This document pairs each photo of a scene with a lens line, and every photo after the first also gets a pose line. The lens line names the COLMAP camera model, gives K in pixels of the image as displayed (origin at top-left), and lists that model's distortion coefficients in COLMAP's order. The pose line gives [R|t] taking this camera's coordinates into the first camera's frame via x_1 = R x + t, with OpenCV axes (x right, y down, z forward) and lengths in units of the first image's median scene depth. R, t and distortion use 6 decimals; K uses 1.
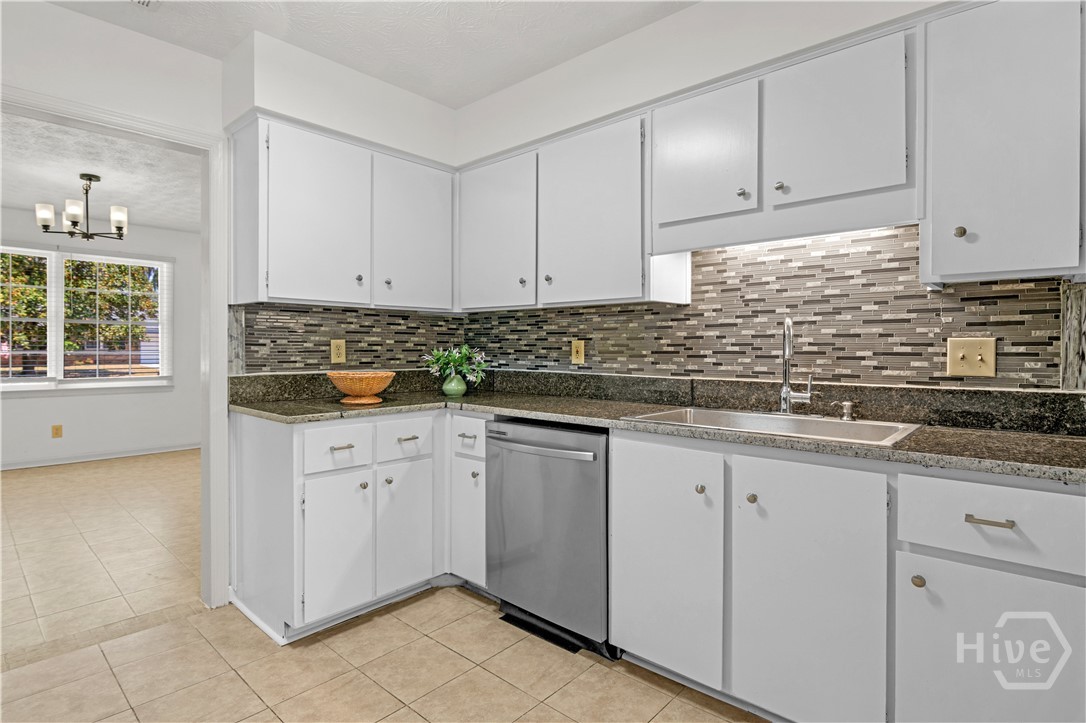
lens RADIAL K [[555.3, 0, 543.1], [0, 555.3, 353.4], [0, 0, 1]] dist [-0.013674, -0.002103]
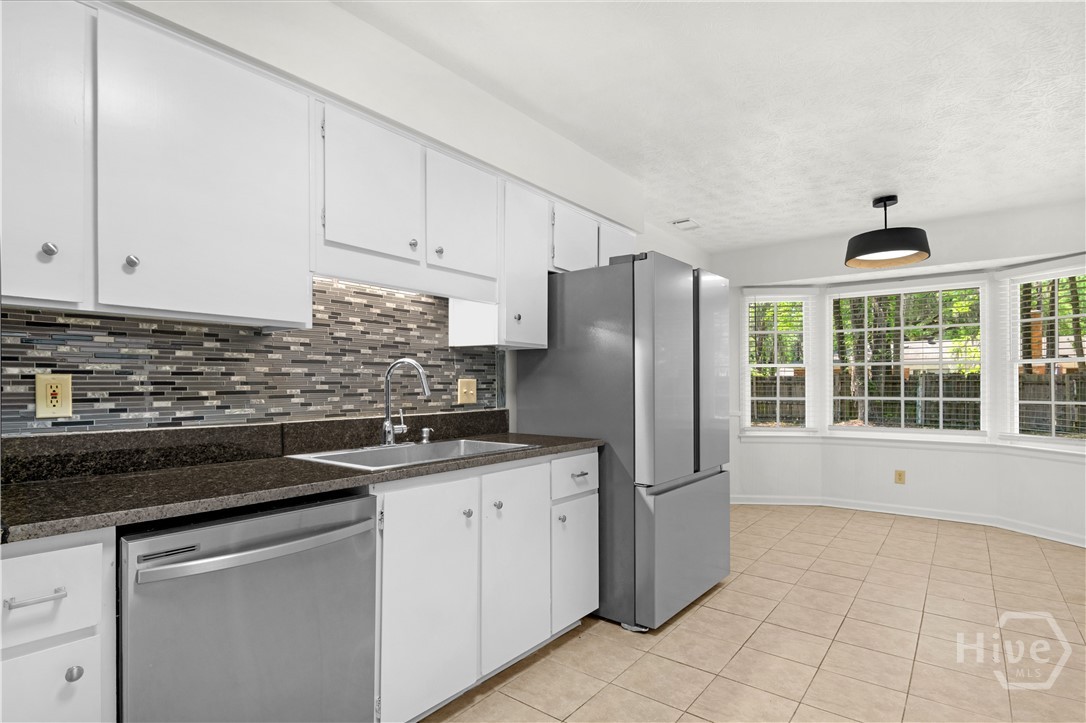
lens RADIAL K [[558.3, 0, 534.7], [0, 558.3, 383.4], [0, 0, 1]] dist [-0.014946, -0.001131]
pose [[-0.070939, 0.003114, 0.997476, -0.593008], [0.014247, 0.999896, -0.002108, -0.007325], [-0.997379, 0.014061, -0.070976, 0.664678]]
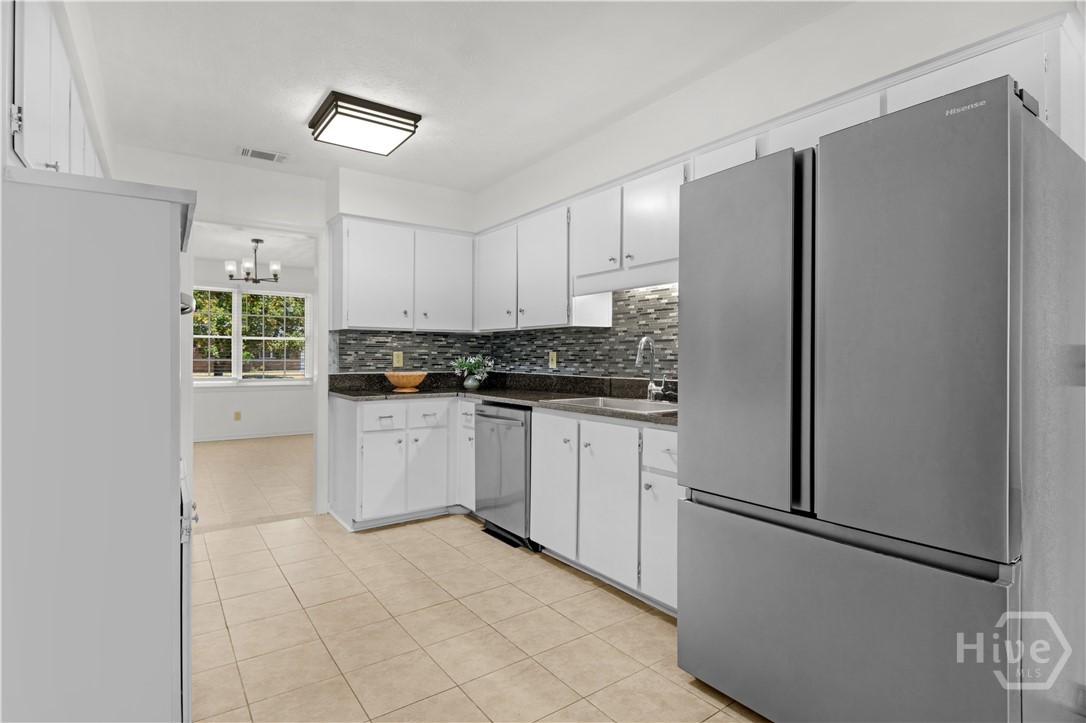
lens RADIAL K [[543.6, 0, 543.0], [0, 543.6, 361.5], [0, 0, 1]] dist [-0.002621, -0.000950]
pose [[0.977032, 0.002538, -0.213075, 0.392599], [-0.003059, 0.999993, -0.002114, 0.005163], [0.213068, 0.002717, 0.977033, -0.434904]]
